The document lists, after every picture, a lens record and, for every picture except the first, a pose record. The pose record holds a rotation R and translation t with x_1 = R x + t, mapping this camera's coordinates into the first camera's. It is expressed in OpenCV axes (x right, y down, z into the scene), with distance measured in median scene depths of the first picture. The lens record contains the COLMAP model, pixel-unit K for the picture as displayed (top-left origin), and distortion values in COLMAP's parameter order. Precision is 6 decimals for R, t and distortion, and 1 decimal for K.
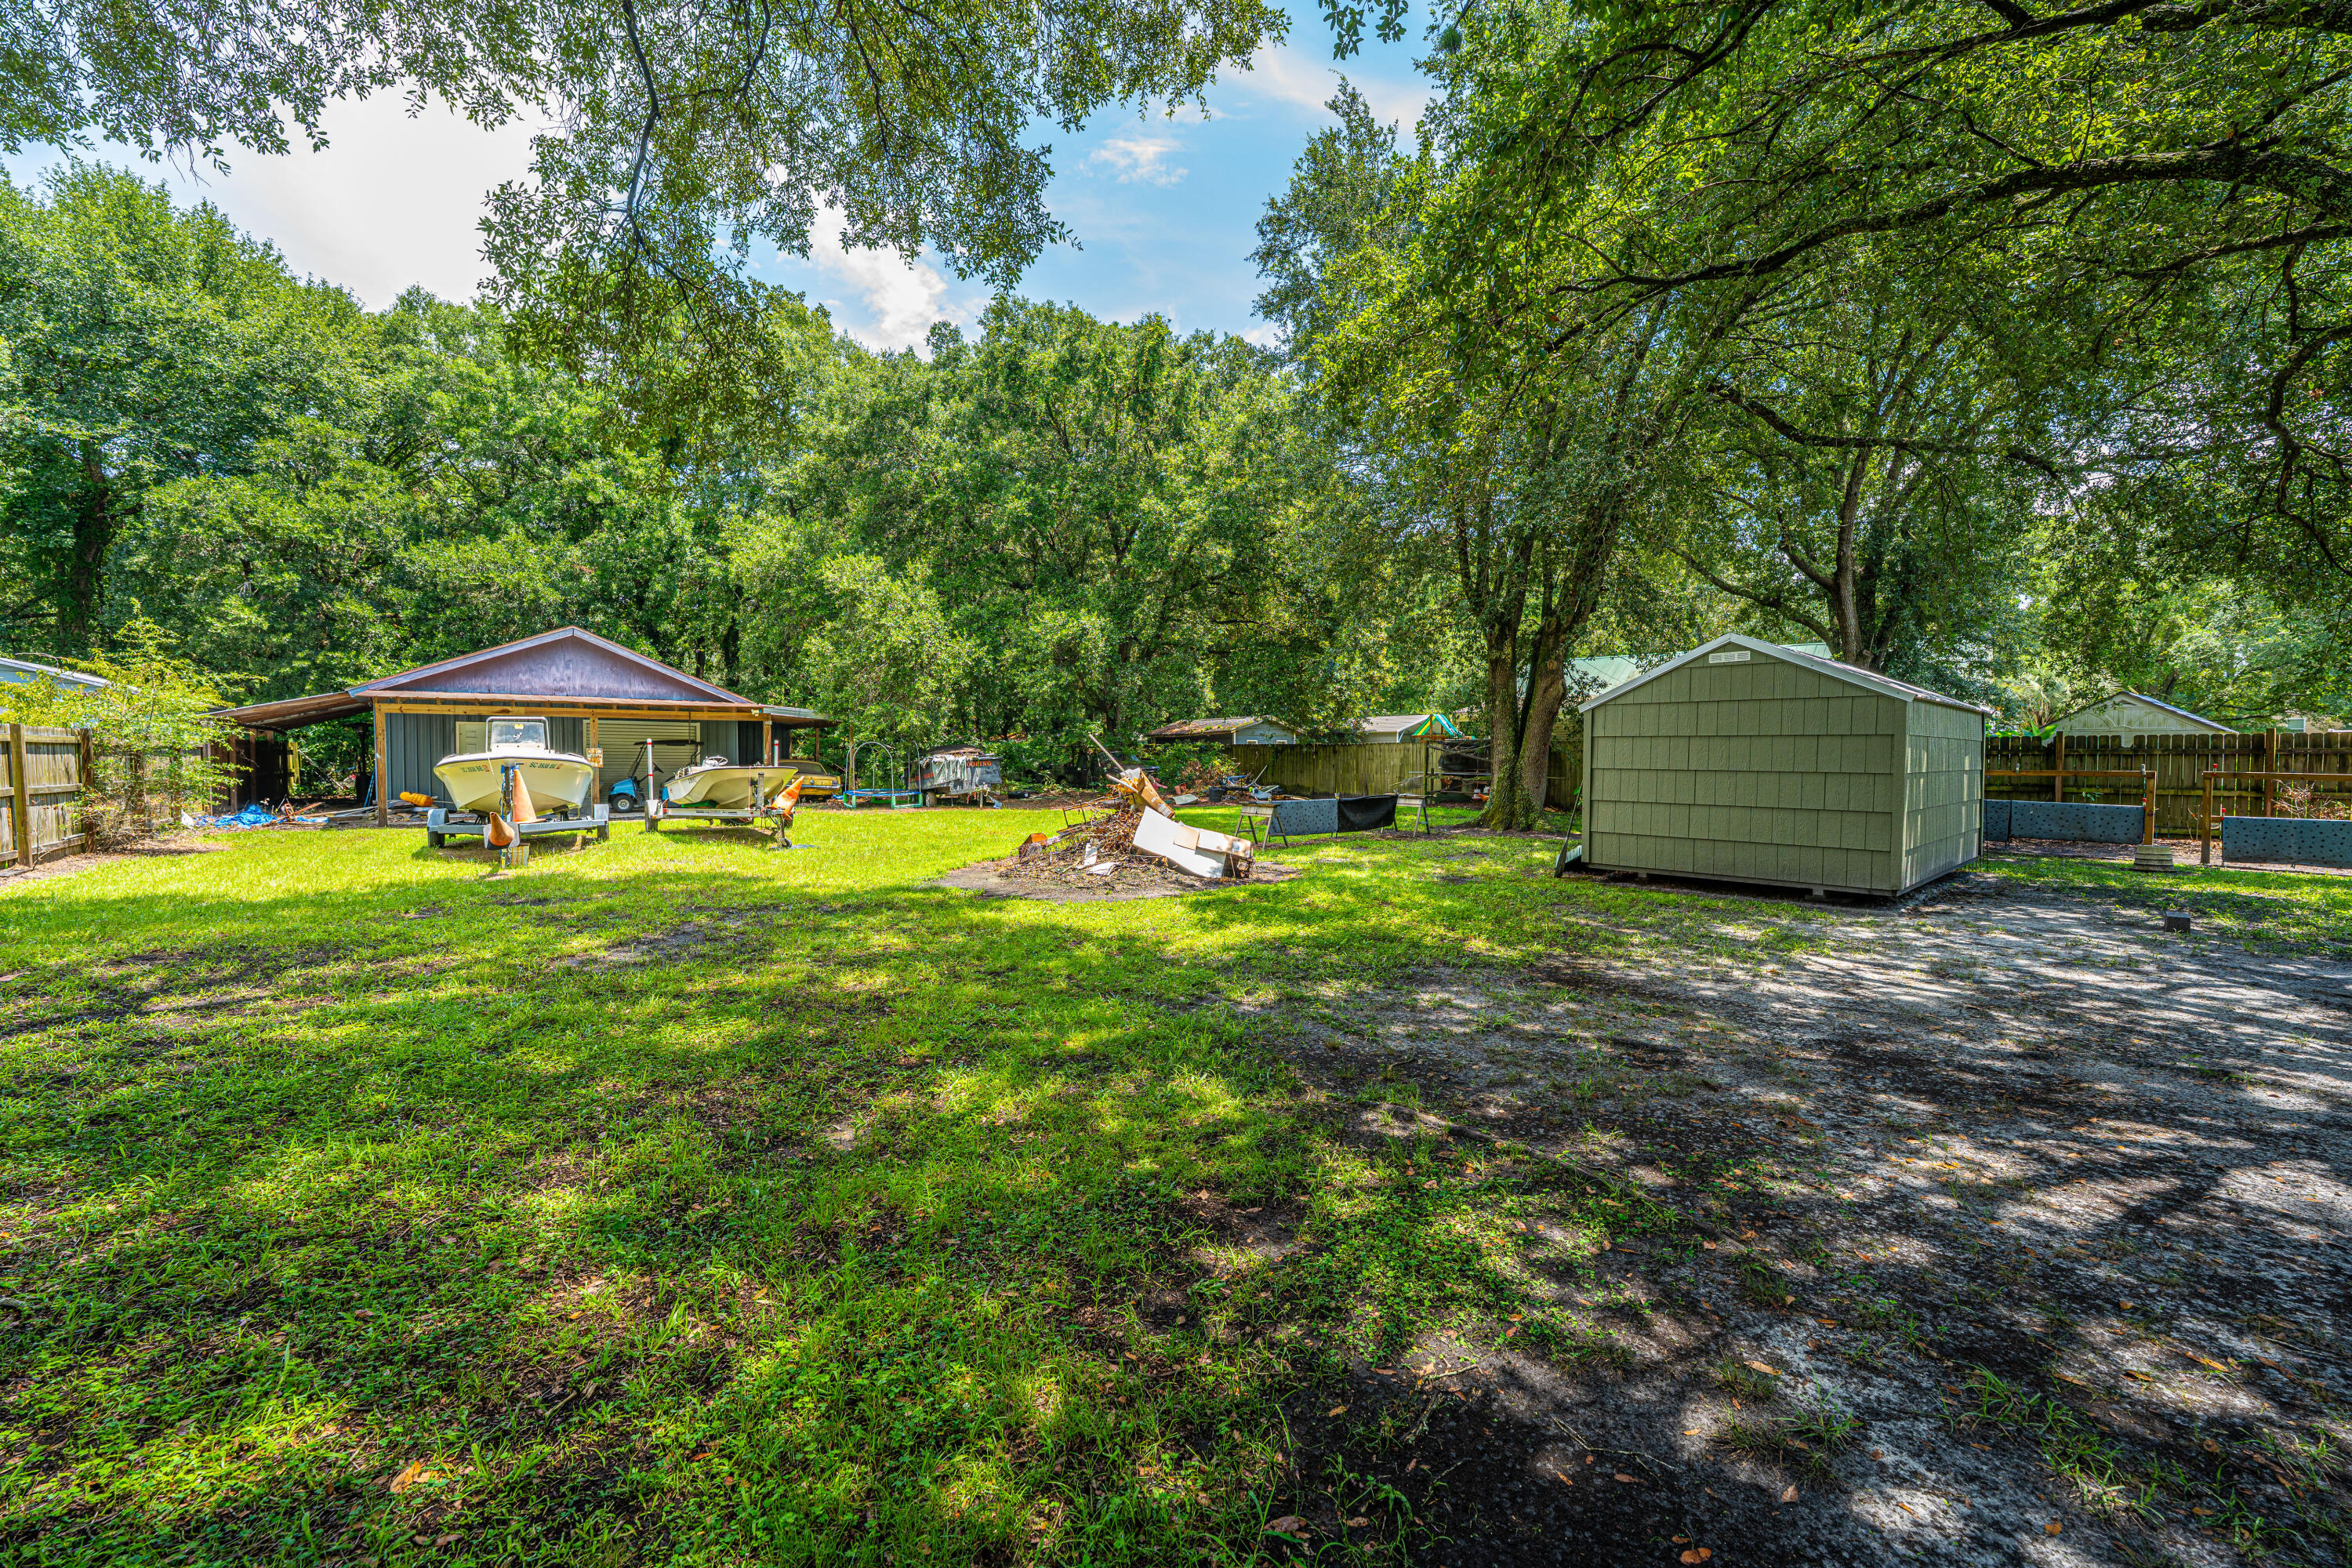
lens RADIAL K [[931.7, 0, 1184.0], [0, 931.7, 787.0], [0, 0, 1]] dist [-0.004070, 0.000818]
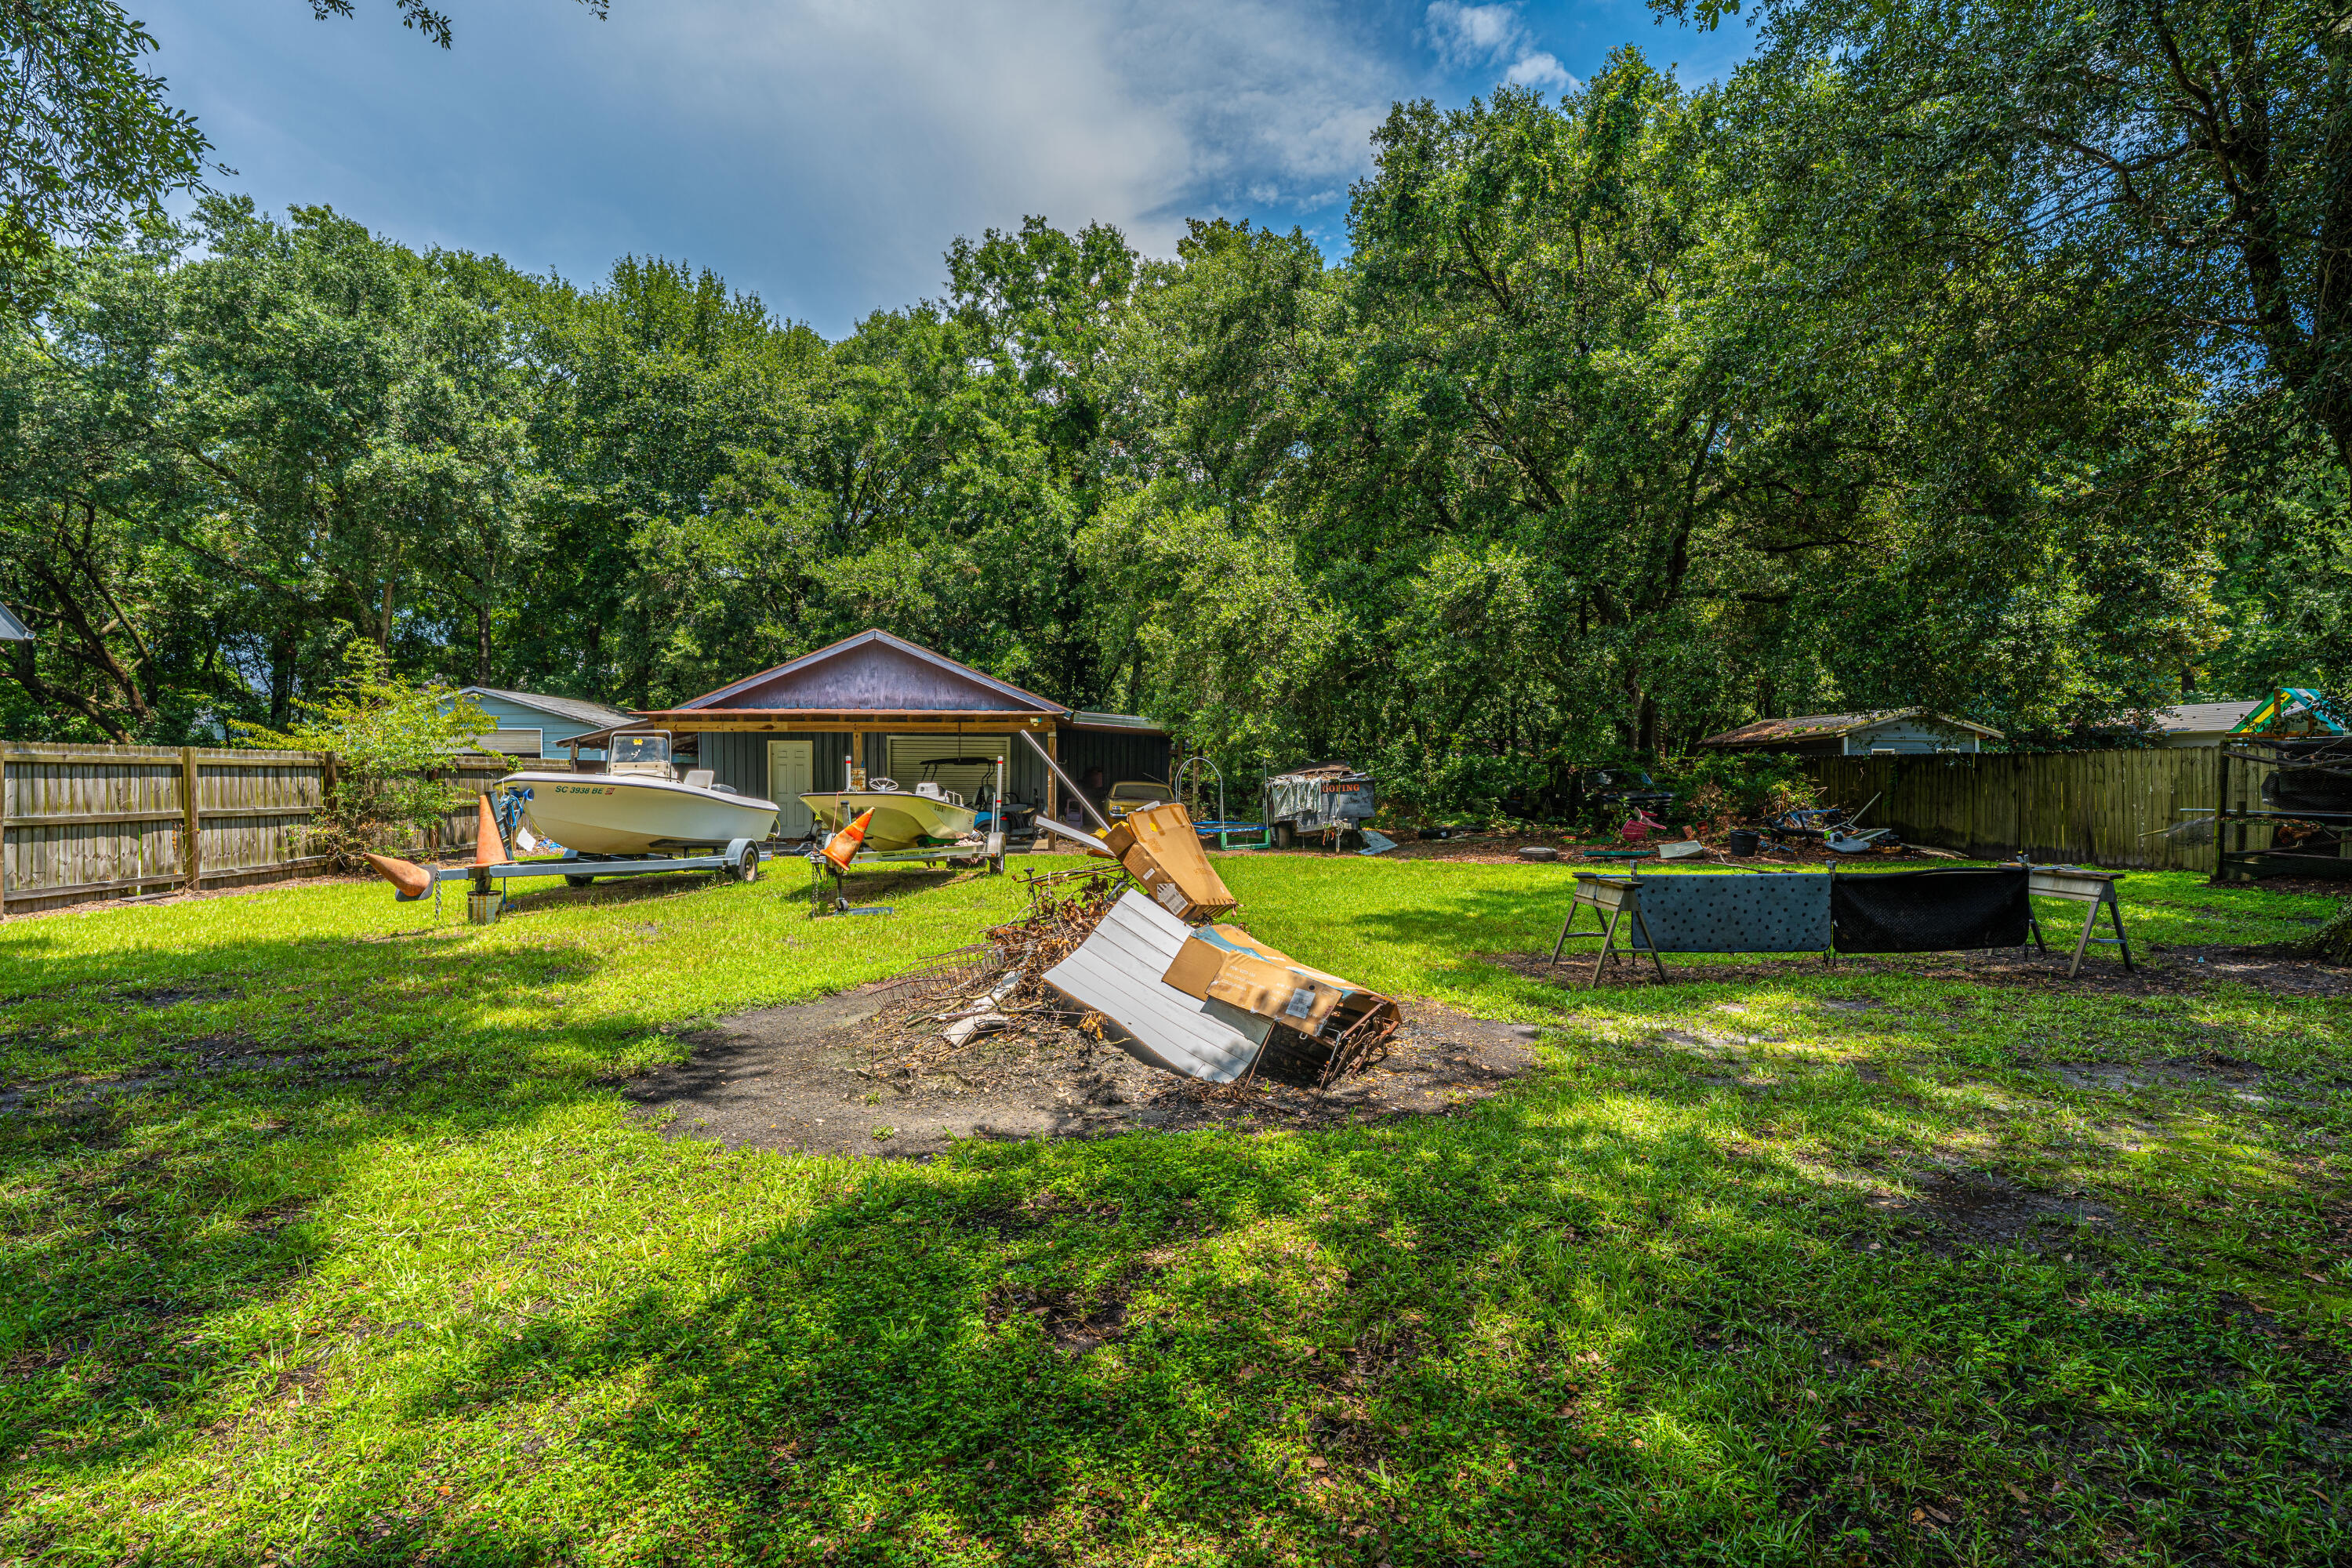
lens RADIAL K [[1097.1, 0, 1167.8], [0, 1097.1, 783.8], [0, 0, 1]] dist [-0.003758, 0.000300]
pose [[0.834271, 0.001220, -0.551354, 0.121058], [-0.016487, 0.999606, -0.022735, -0.007889], [0.551109, 0.028058, 0.833962, 0.264754]]
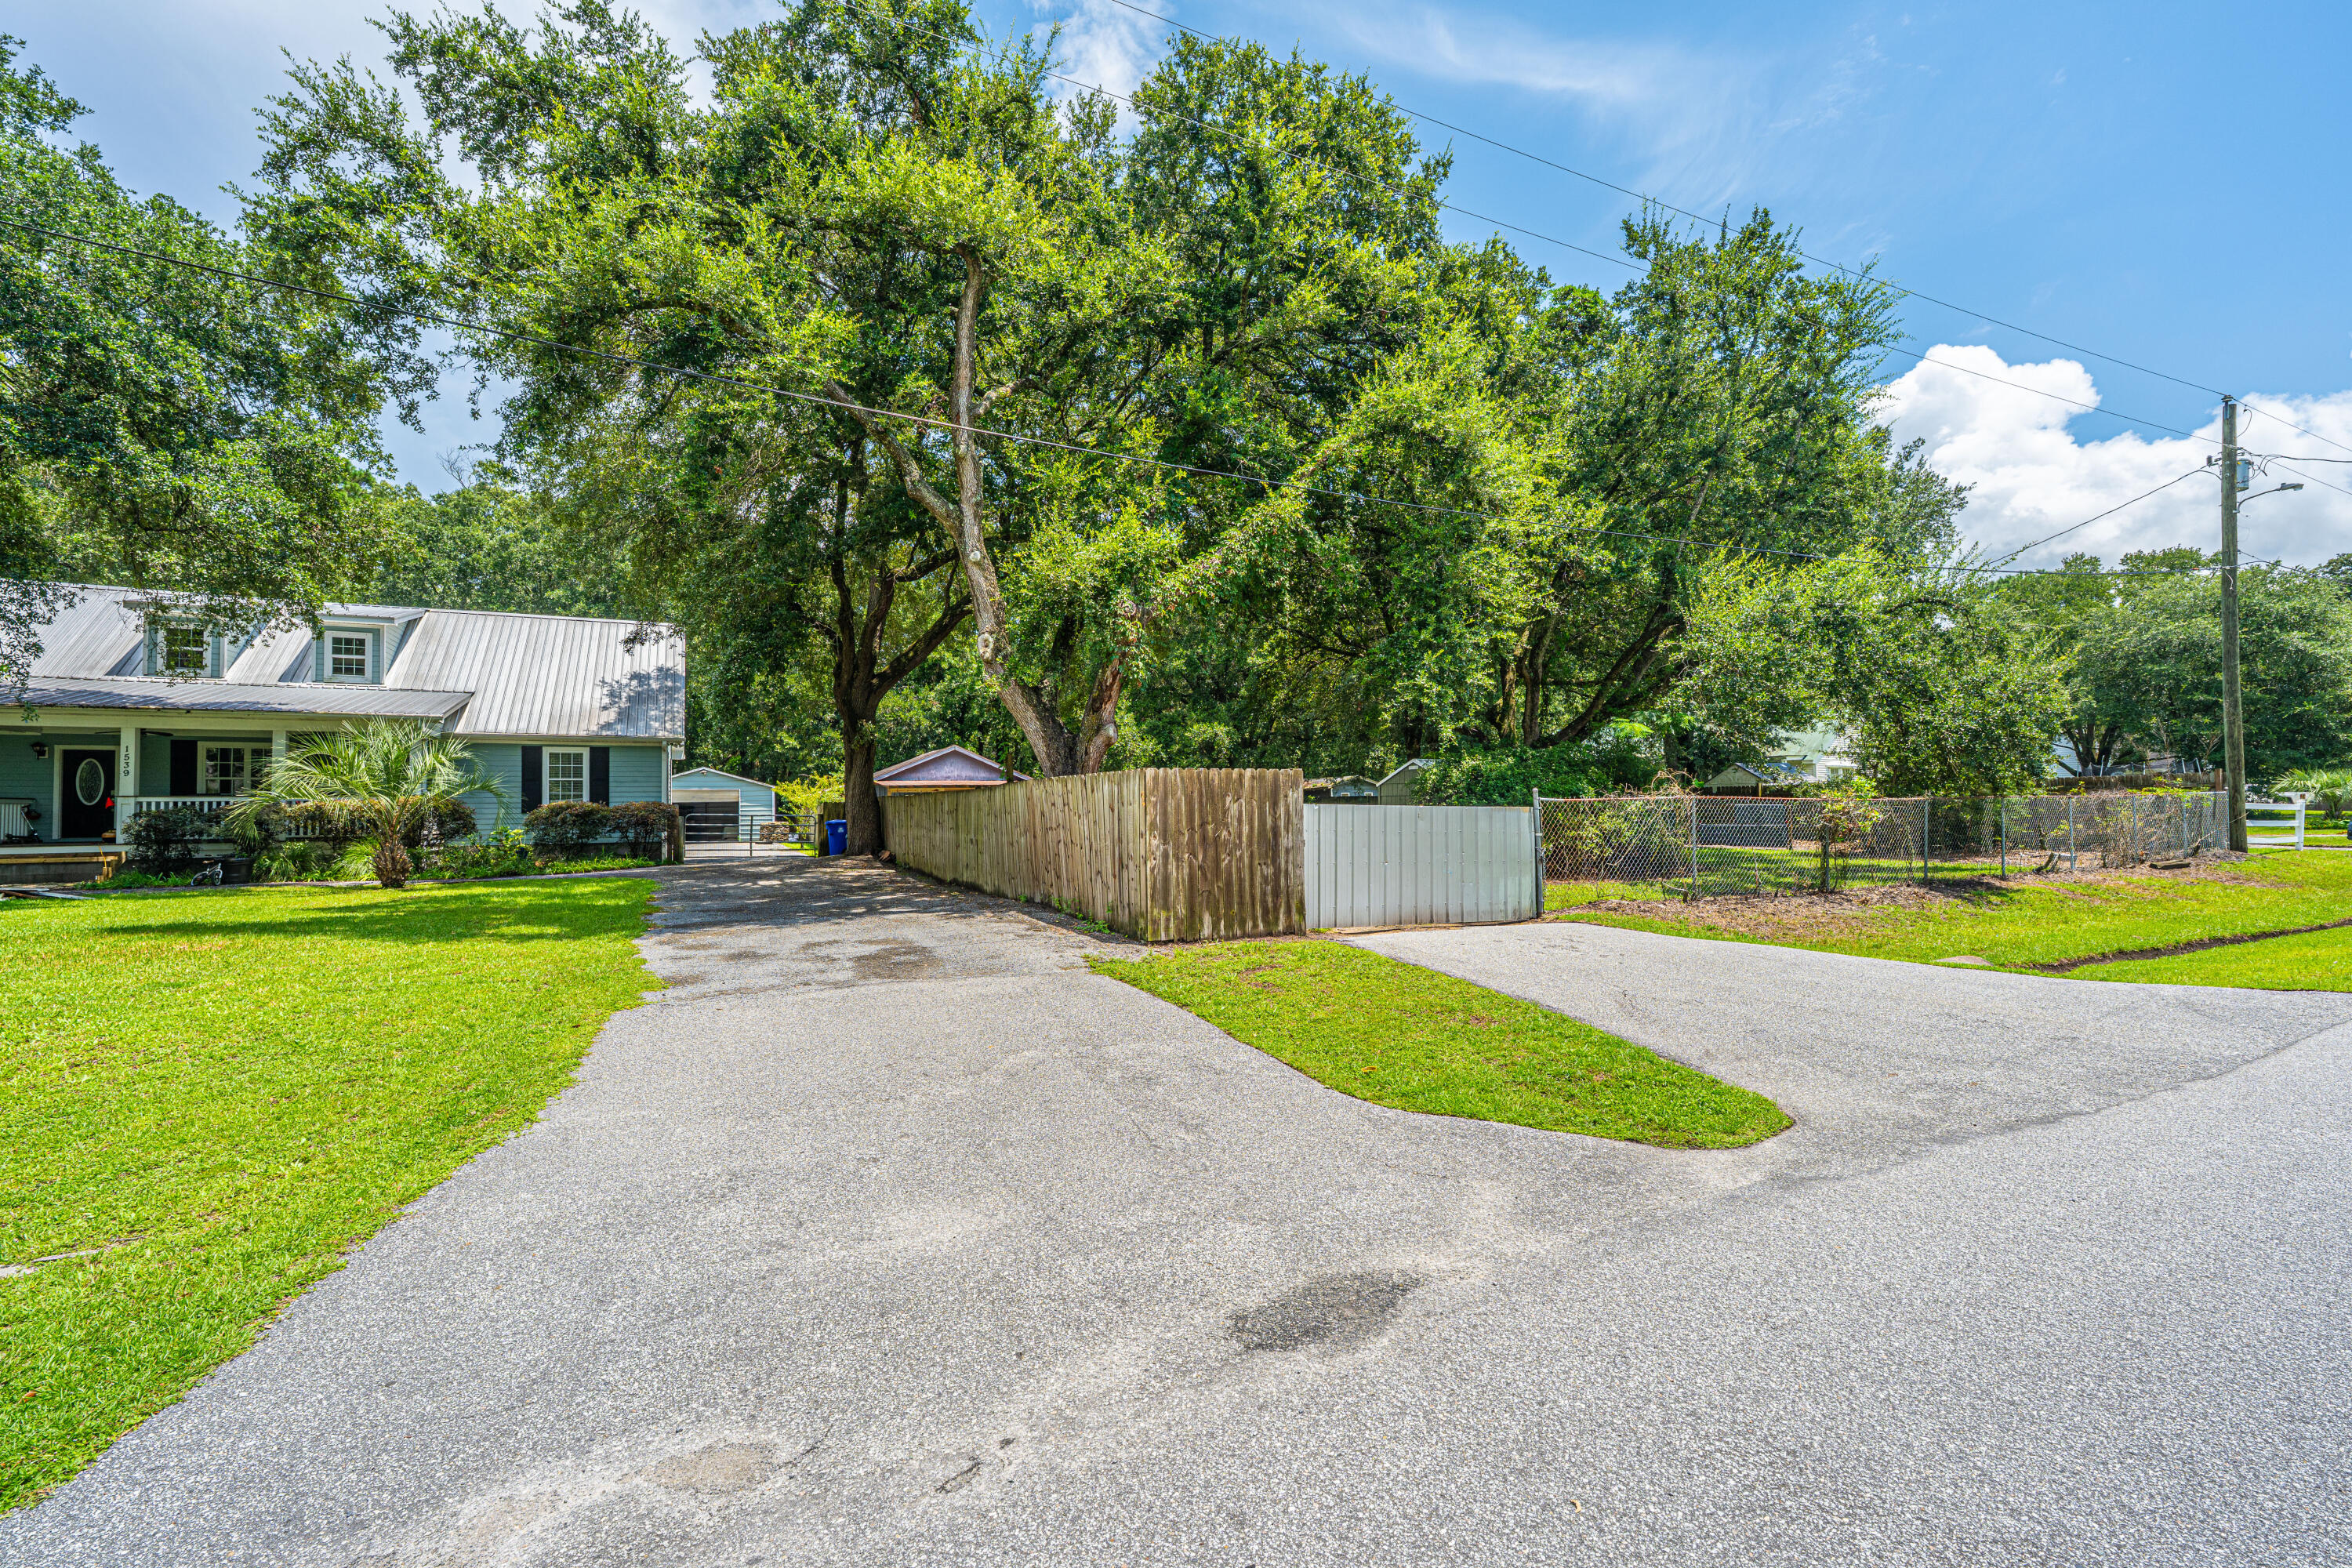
lens RADIAL K [[931.7, 0, 1182.4], [0, 931.7, 796.1], [0, 0, 1]] dist [-0.004070, 0.000818]
pose [[0.981895, -0.019530, -0.188416, 0.159992], [0.011518, 0.998986, -0.043523, 0.022889], [0.189075, 0.040565, 0.981124, -0.734531]]
